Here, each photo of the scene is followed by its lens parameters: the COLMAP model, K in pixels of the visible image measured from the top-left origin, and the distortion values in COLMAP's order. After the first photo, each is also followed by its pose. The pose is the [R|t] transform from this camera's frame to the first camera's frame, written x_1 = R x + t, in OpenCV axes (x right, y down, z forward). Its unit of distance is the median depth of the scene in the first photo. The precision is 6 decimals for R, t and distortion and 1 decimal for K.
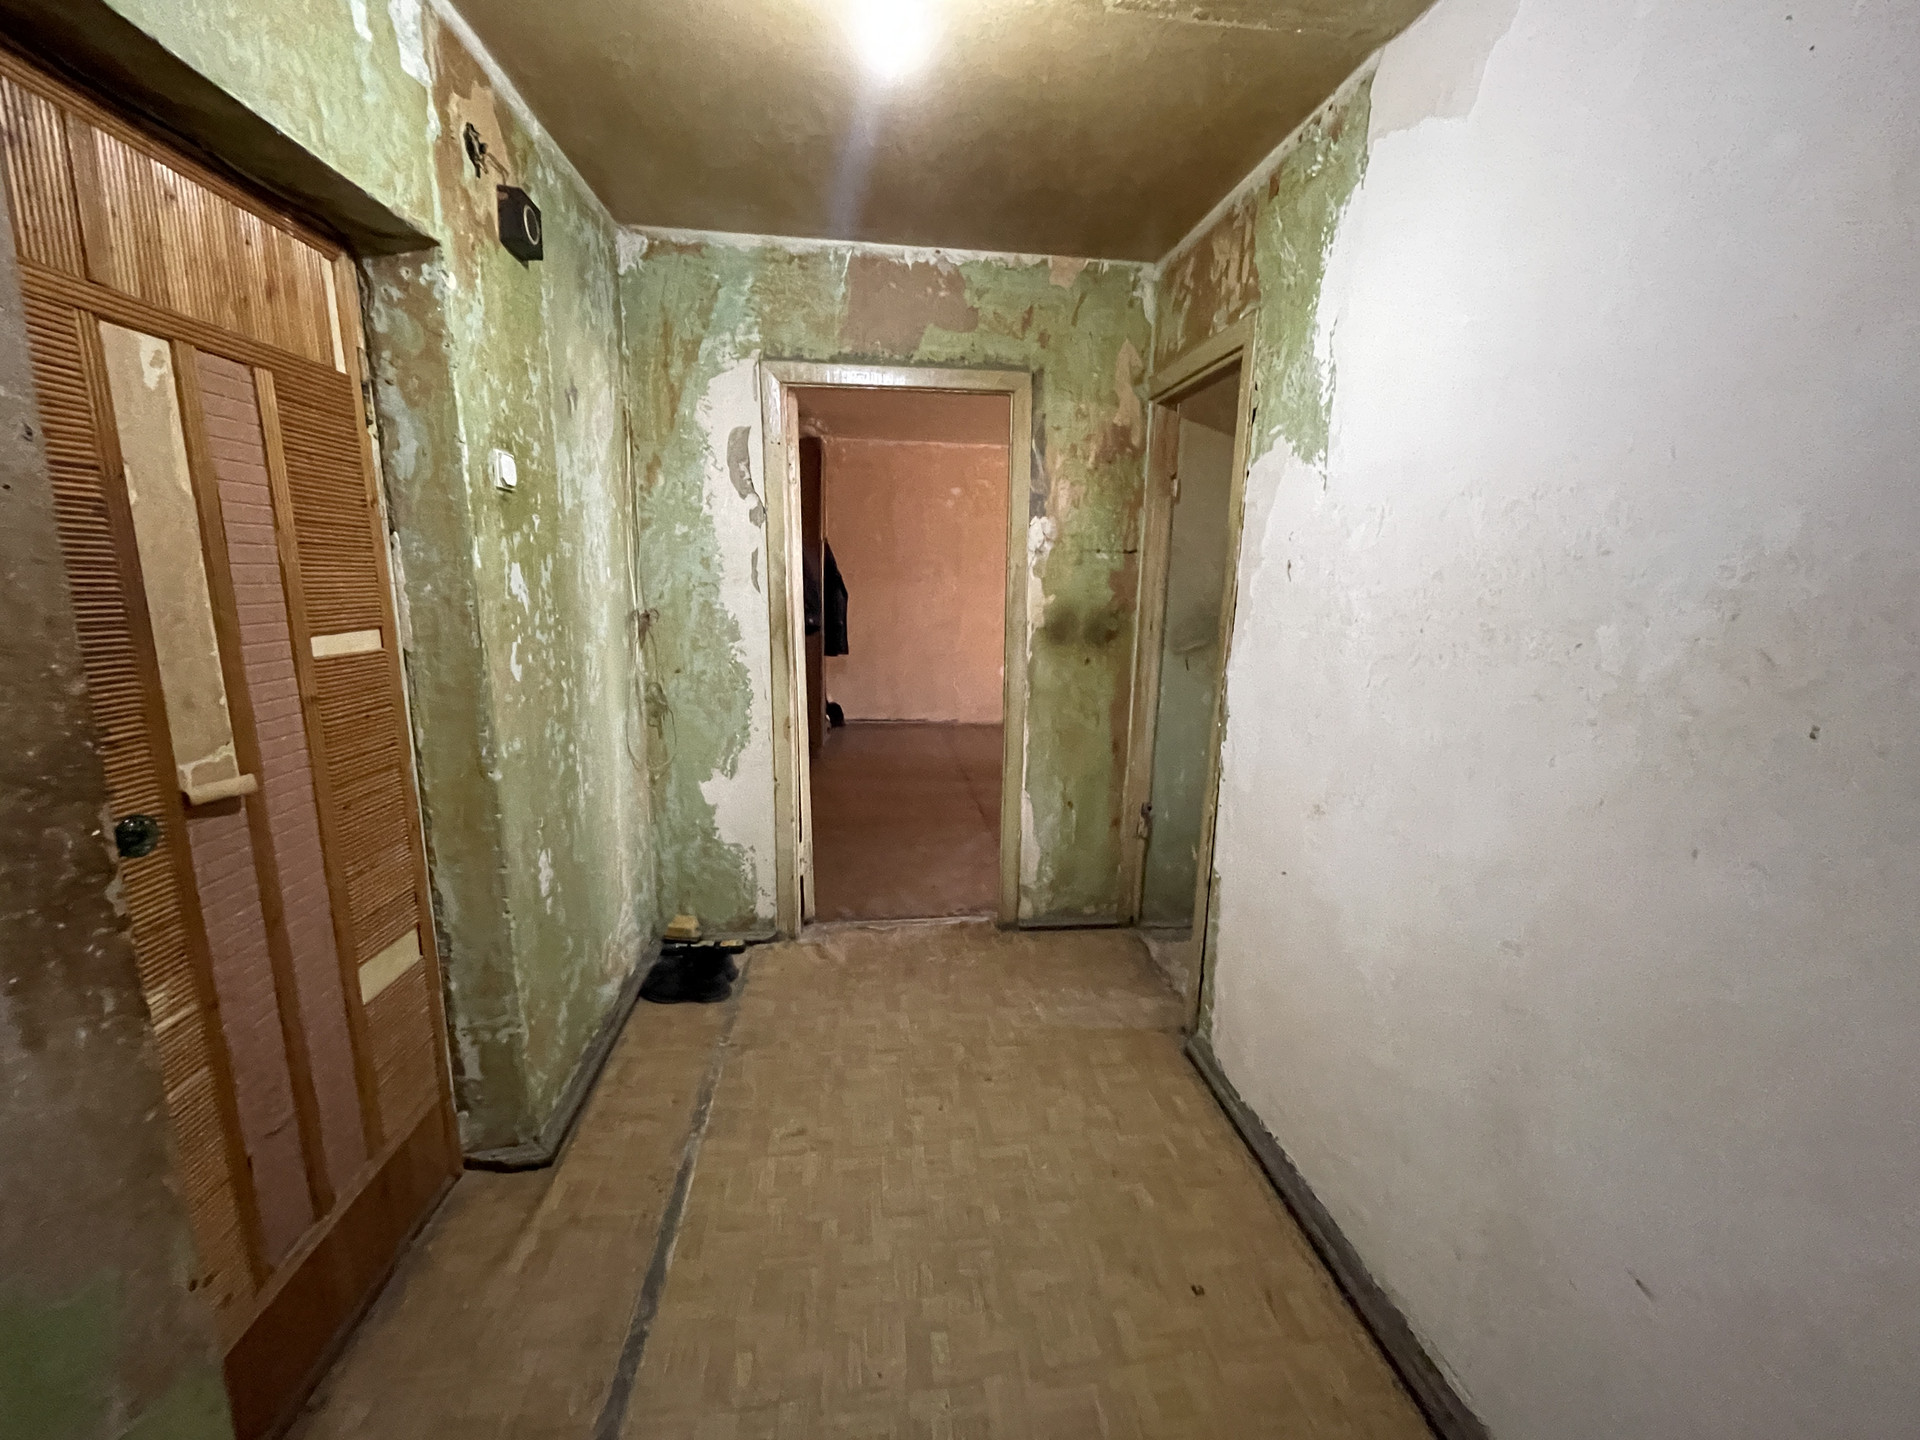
lens RADIAL K [[777.7, 0, 964.1], [0, 777.7, 719.4], [0, 0, 1]] dist [-0.015681, -0.000234]
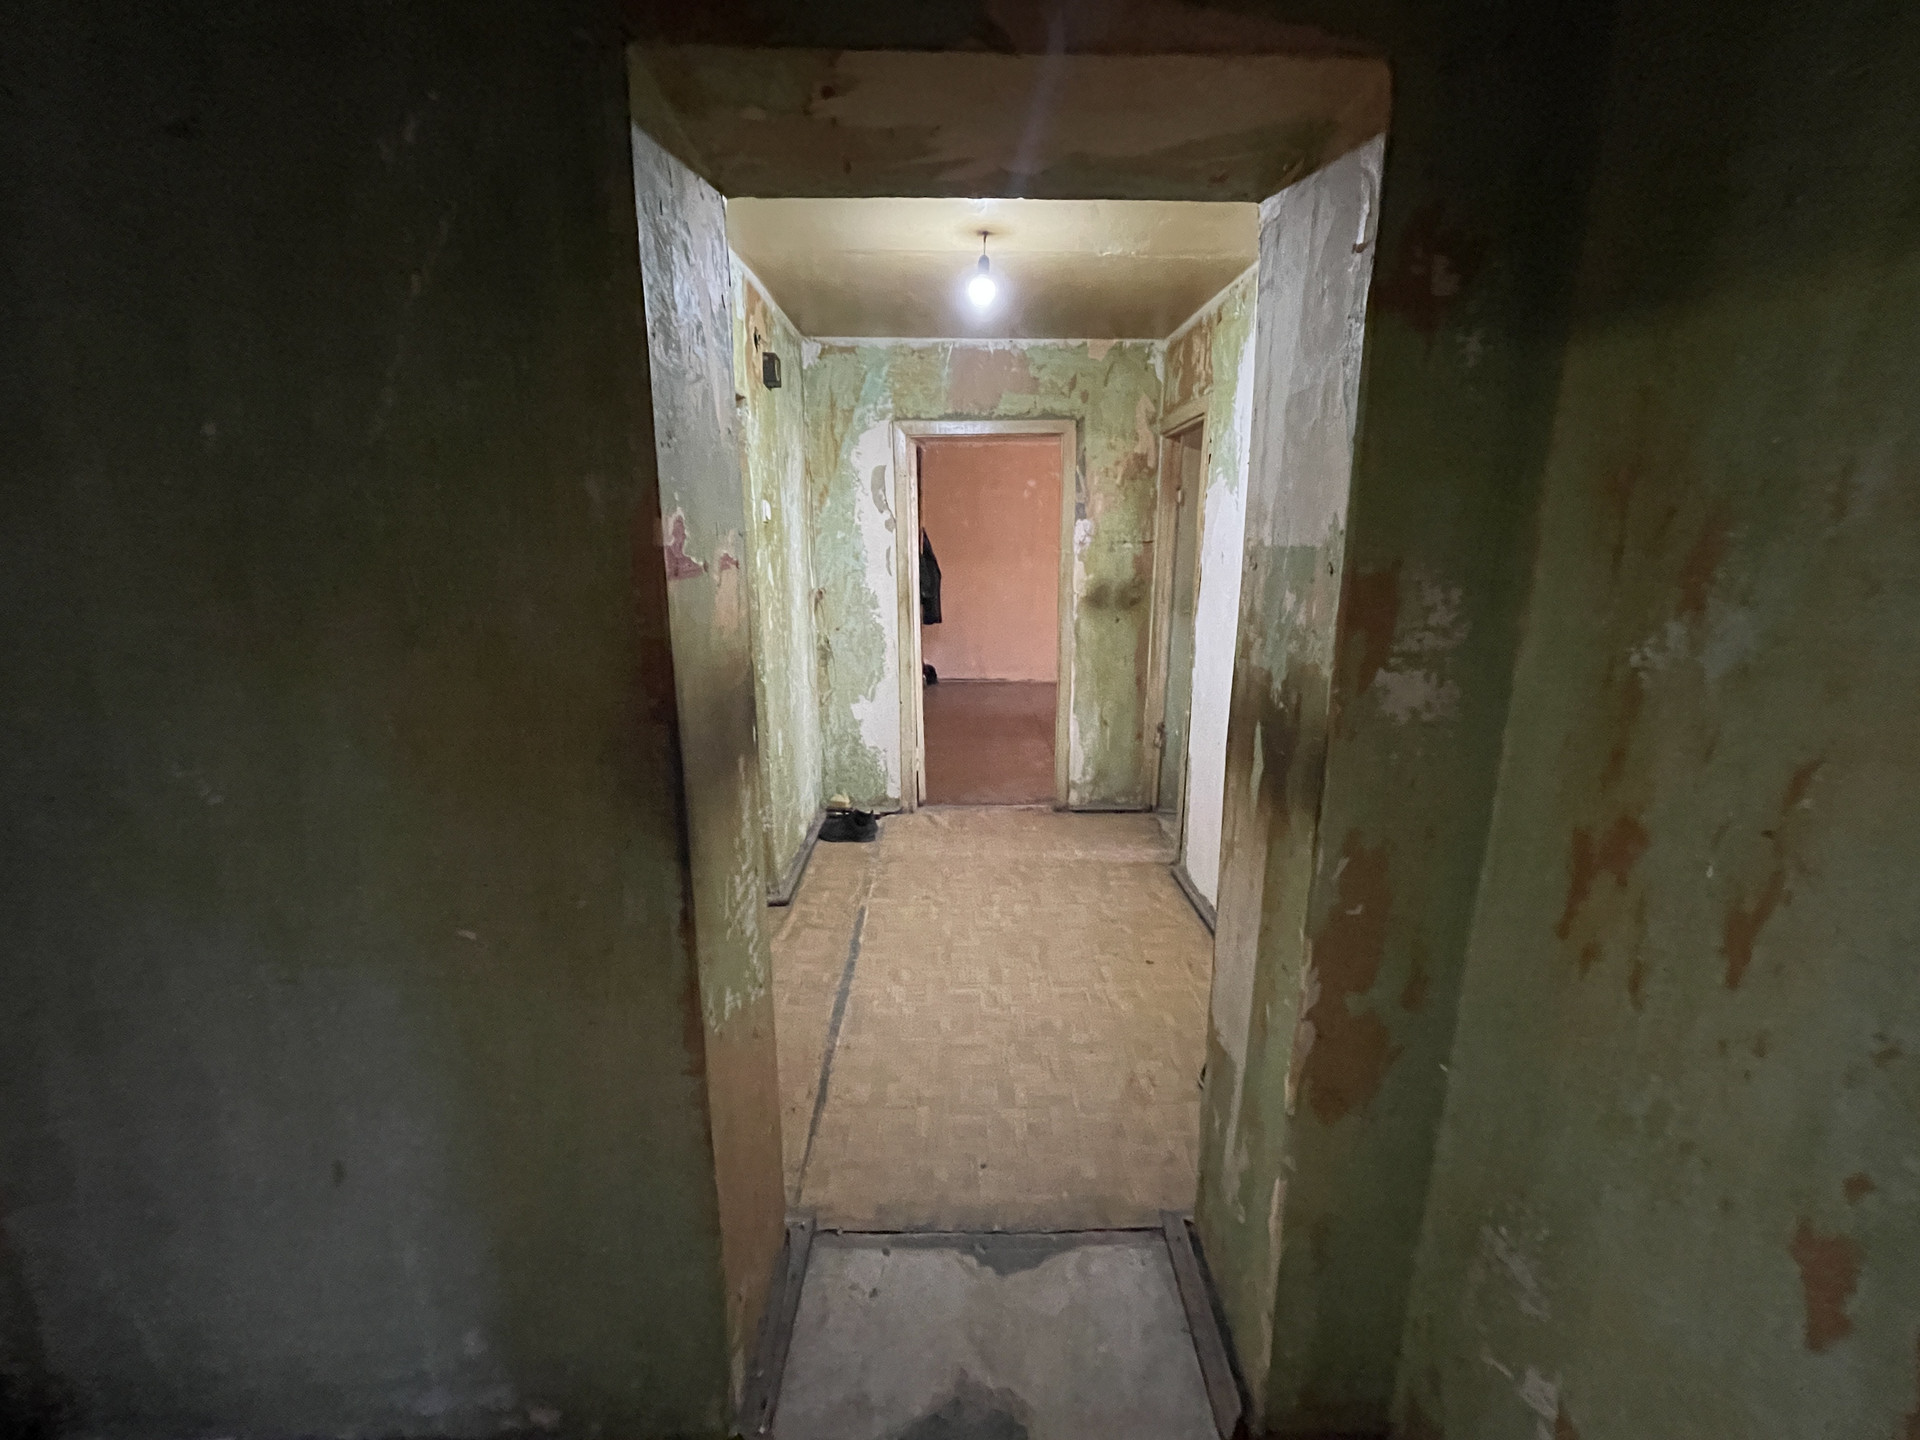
lens RADIAL K [[777.7, 0, 954.5], [0, 777.7, 718.8], [0, 0, 1]] dist [-0.015681, -0.000234]
pose [[0.992926, 0.003605, -0.118679, 0.035723], [-0.000049, 0.999551, 0.029958, 0.067479], [0.118733, -0.029741, 0.992481, -0.483035]]
